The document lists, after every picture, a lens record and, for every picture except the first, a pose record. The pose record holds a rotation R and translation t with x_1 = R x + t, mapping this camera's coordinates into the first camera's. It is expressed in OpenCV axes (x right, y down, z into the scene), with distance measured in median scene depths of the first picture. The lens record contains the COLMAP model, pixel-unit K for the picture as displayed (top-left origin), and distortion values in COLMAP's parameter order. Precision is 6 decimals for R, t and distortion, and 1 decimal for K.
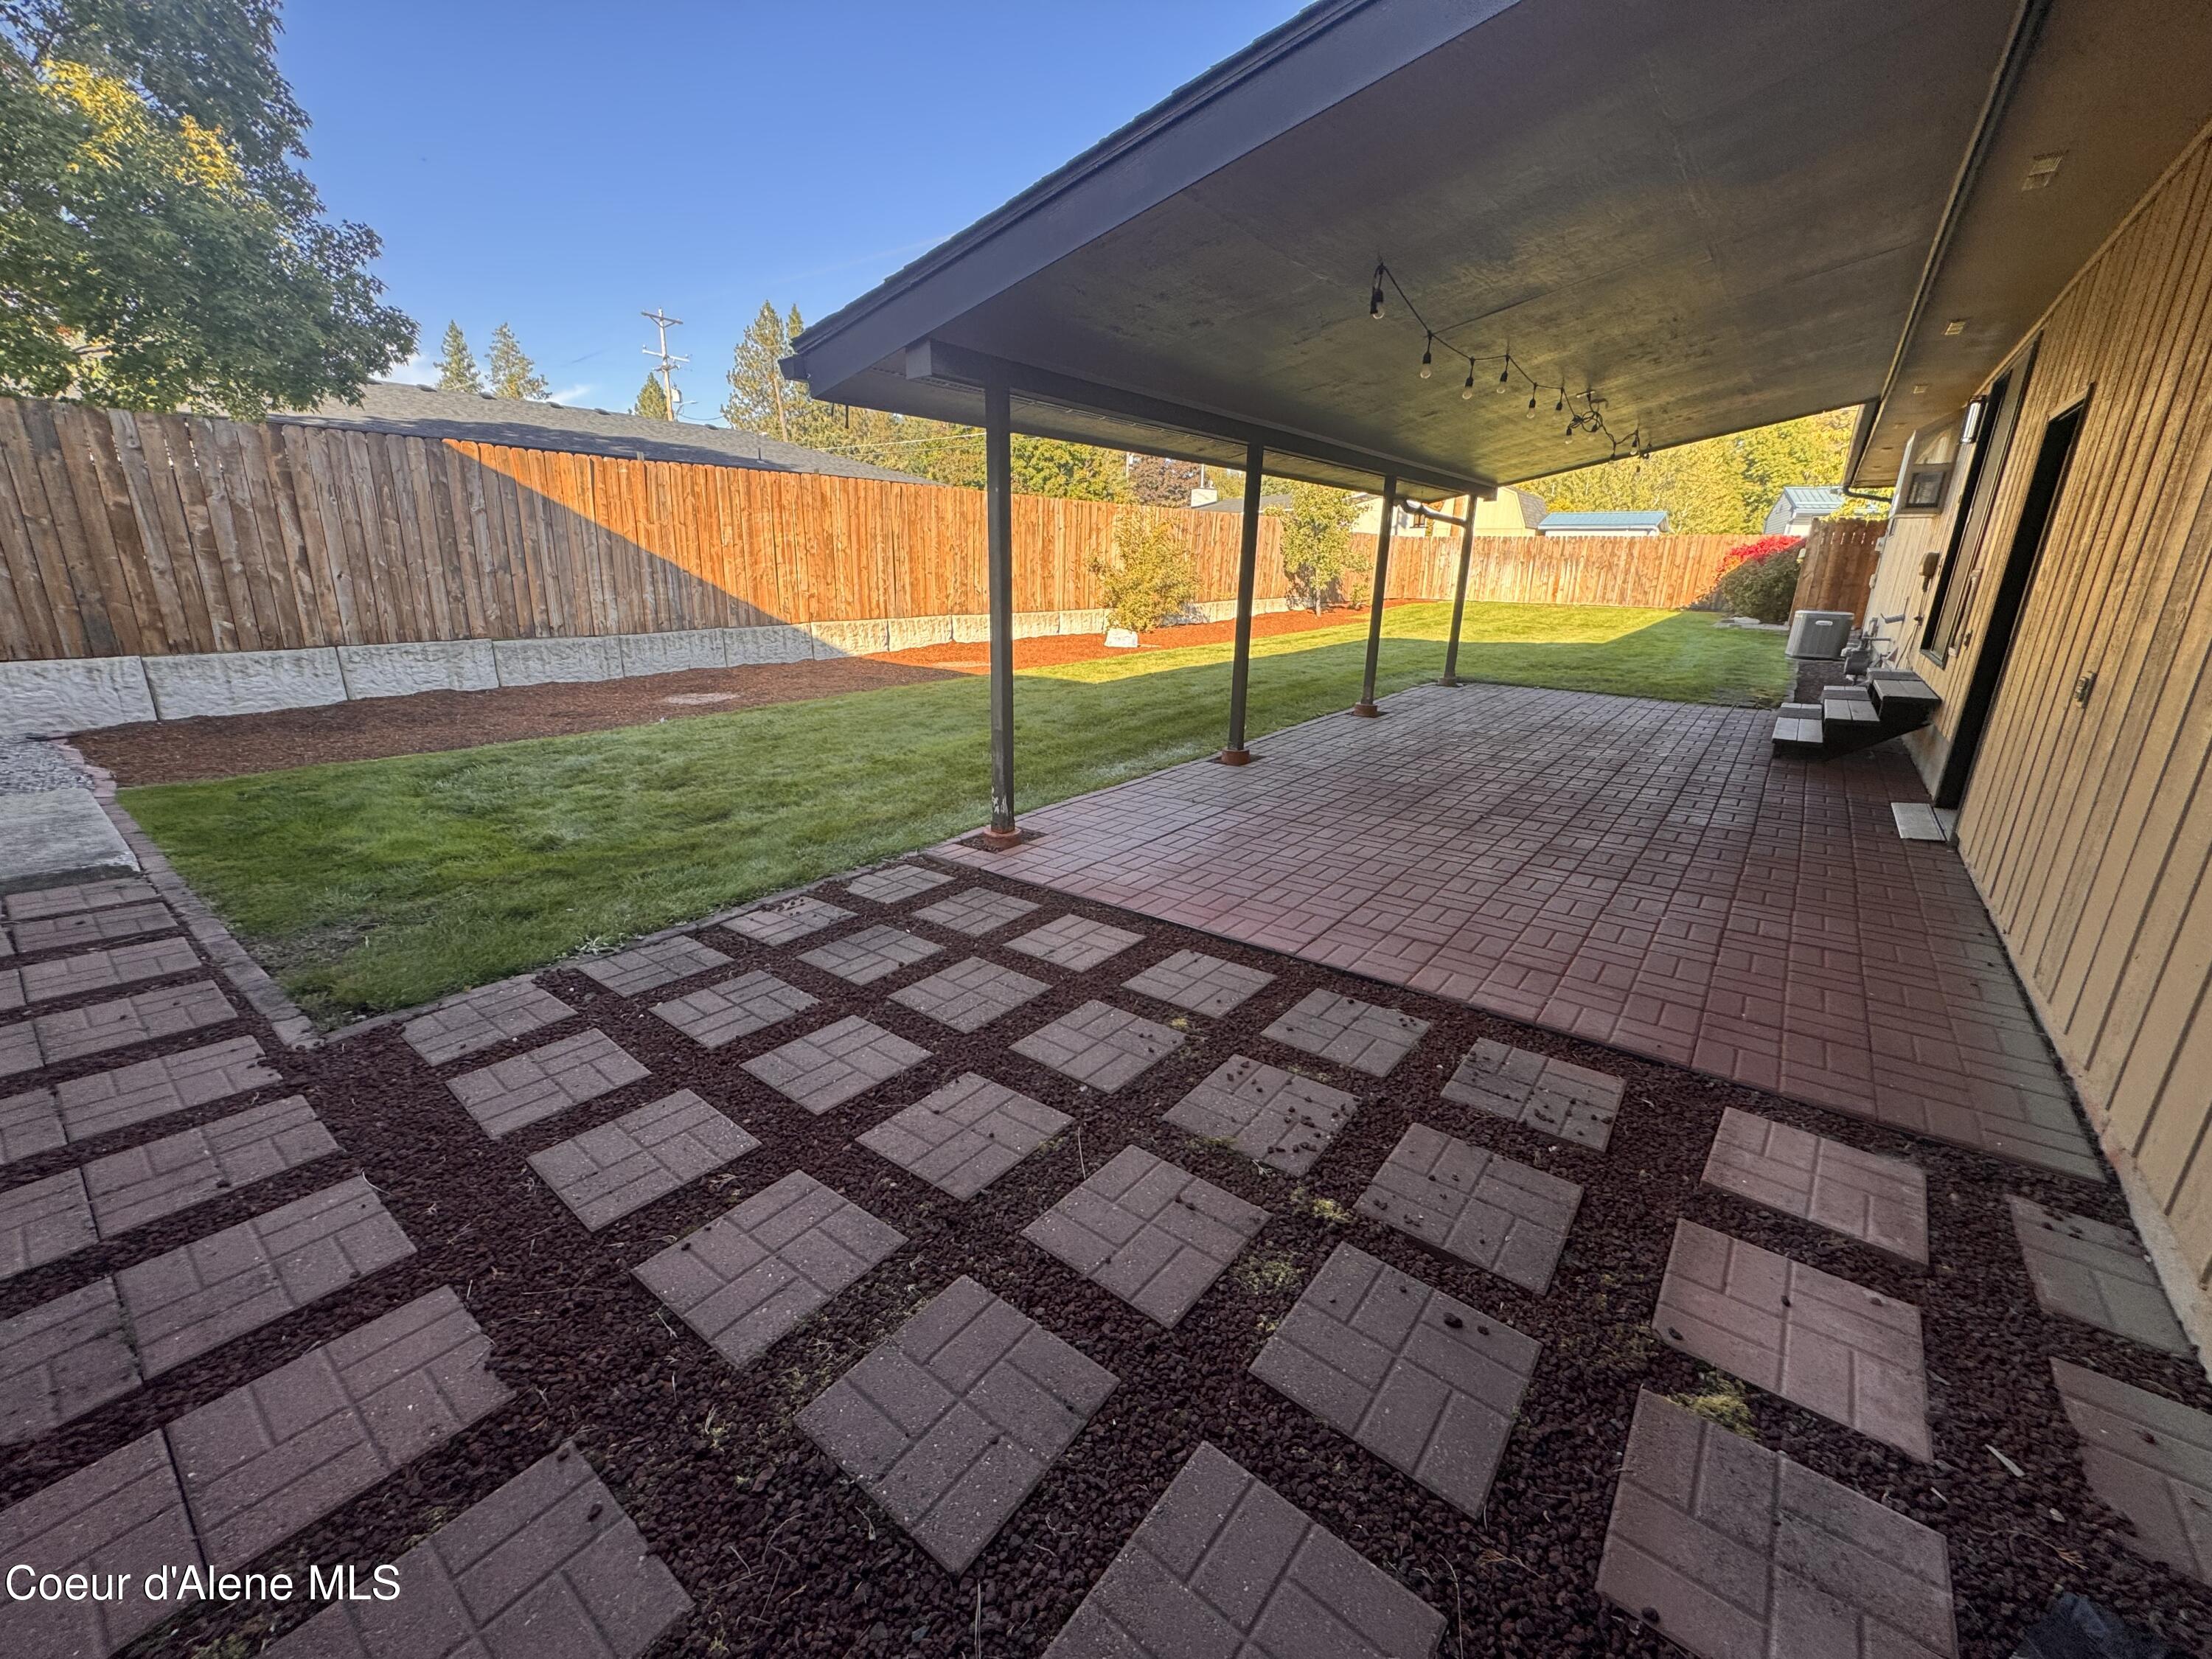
lens RADIAL K [[890.4, 0, 1099.7], [0, 890.4, 819.1], [0, 0, 1]] dist [-0.003048, 0.000123]
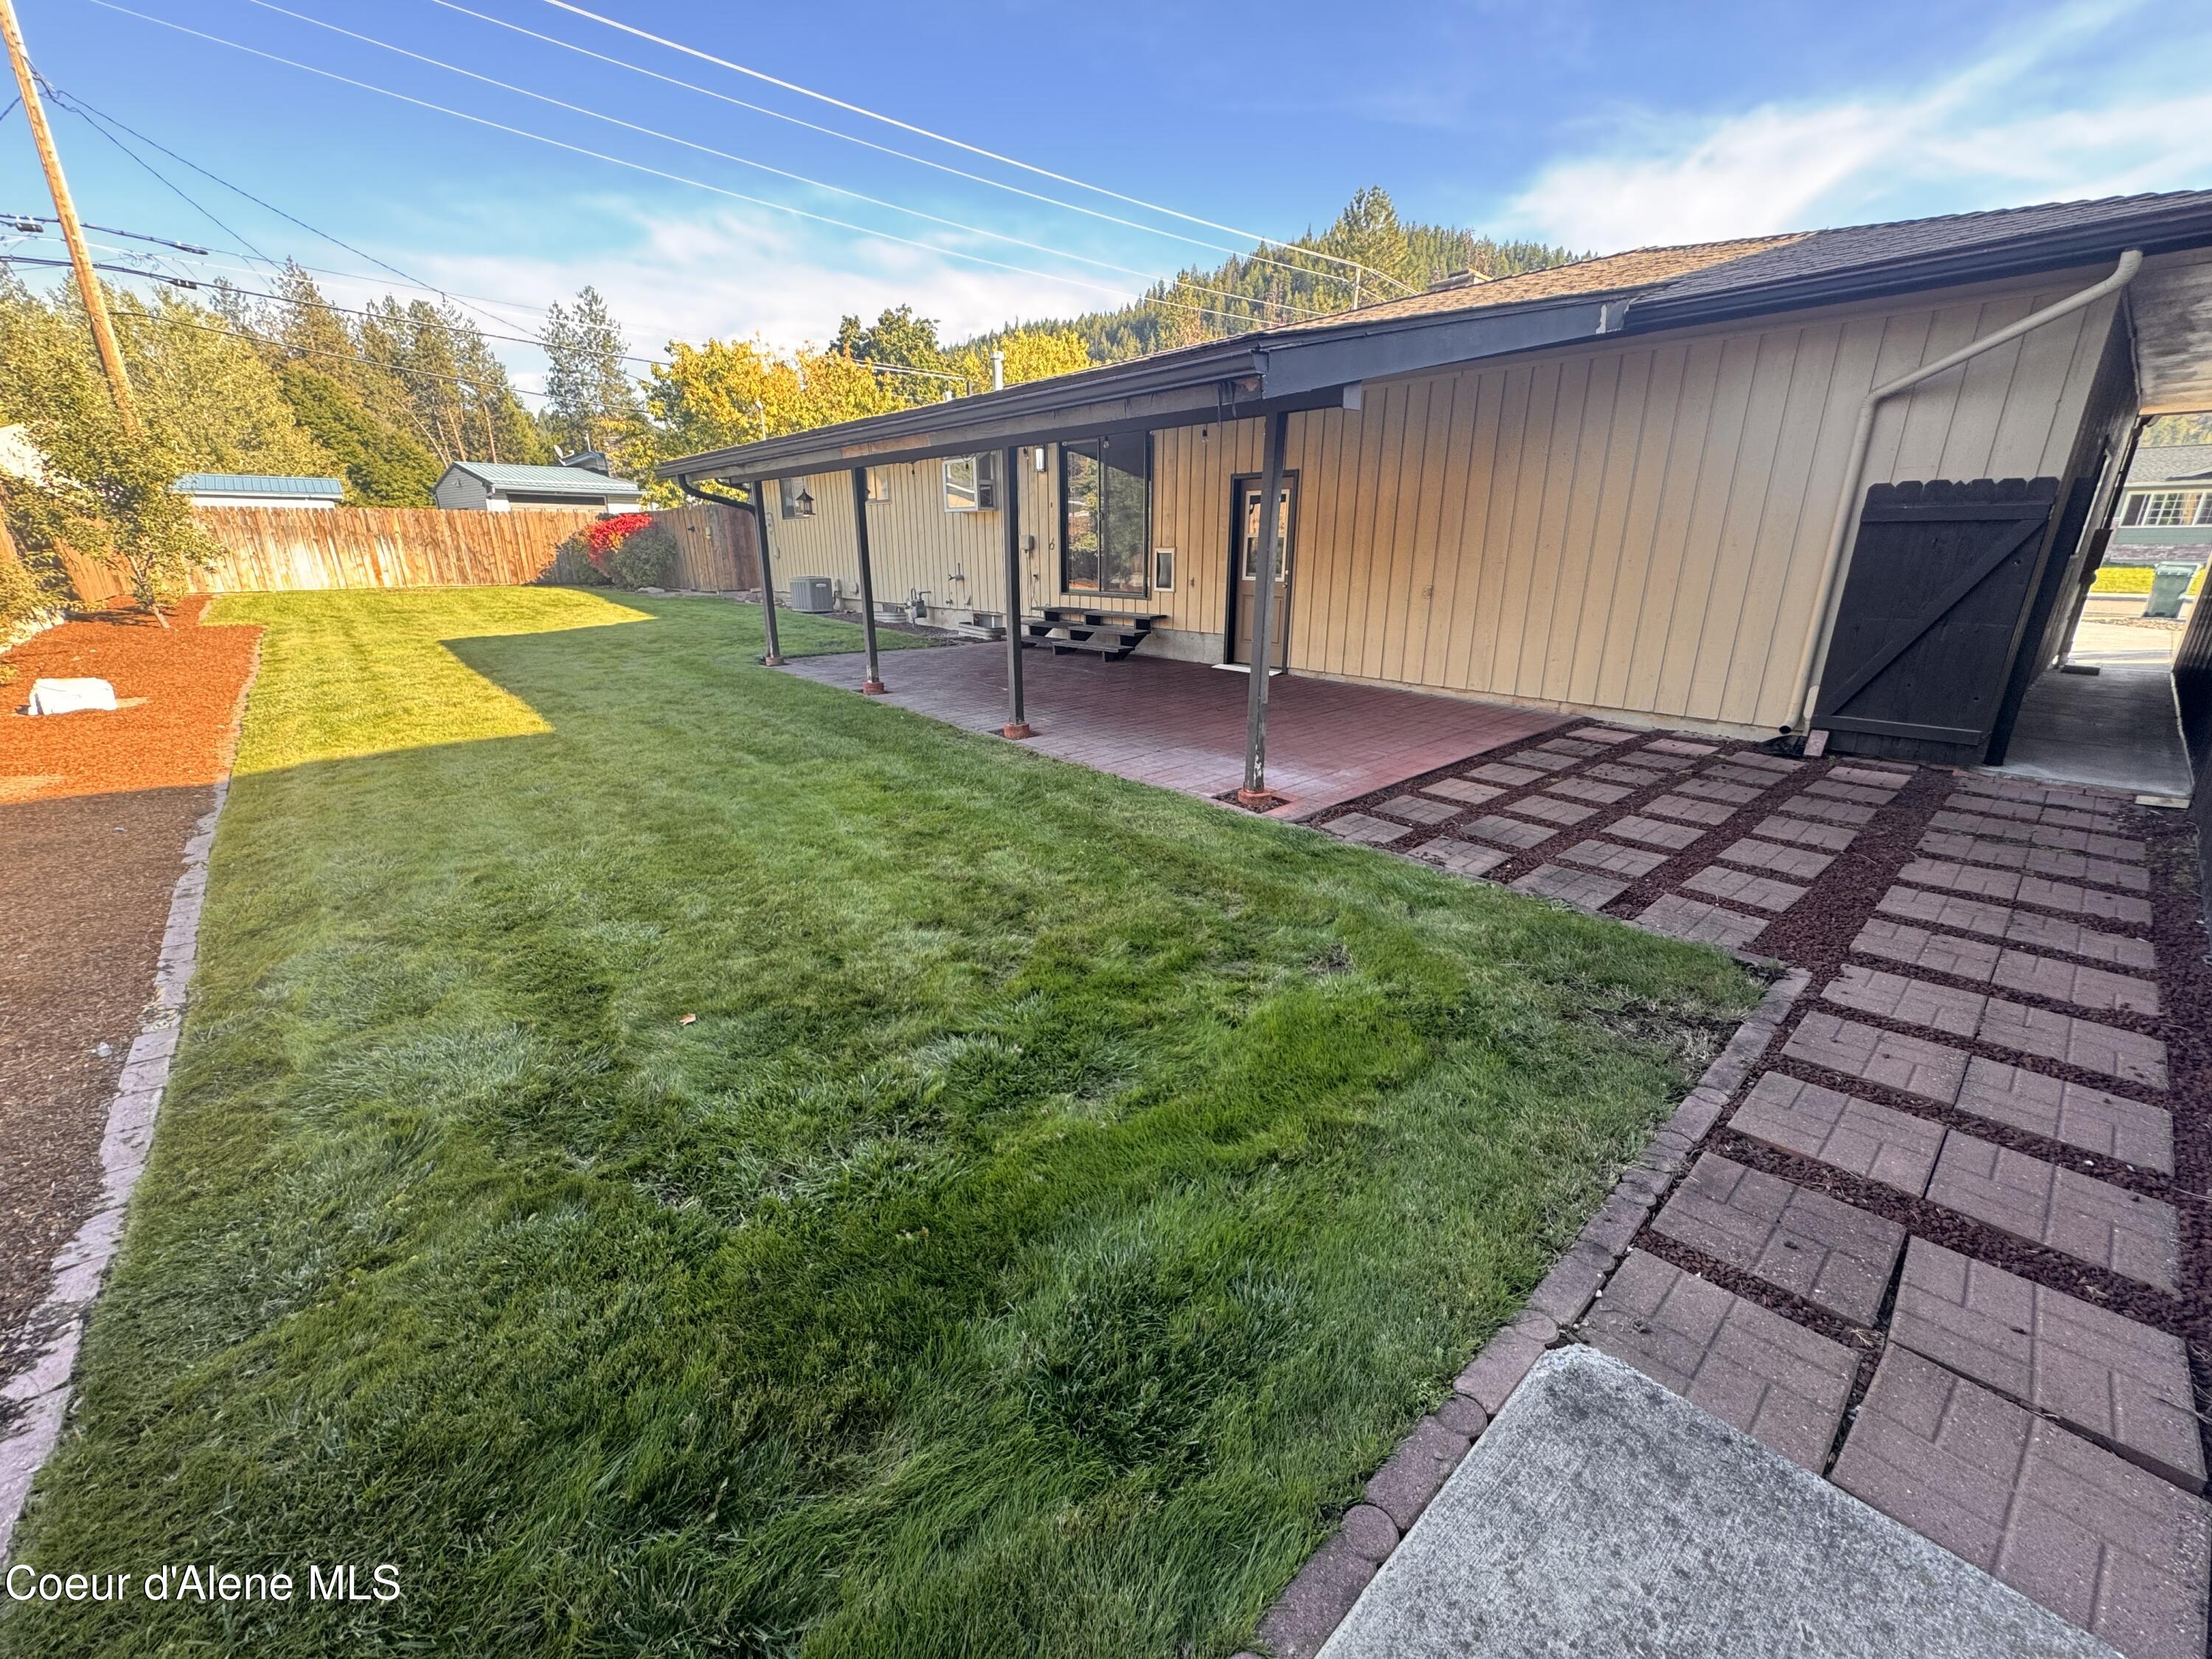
lens RADIAL K [[890.4, 0, 1105.8], [0, 890.4, 838.1], [0, 0, 1]] dist [-0.003048, 0.000123]
pose [[0.175123, -0.328383, 0.928168, -1.960784], [0.279795, 0.920466, 0.272867, -0.478023], [-0.943953, 0.211911, 0.253074, 1.424662]]
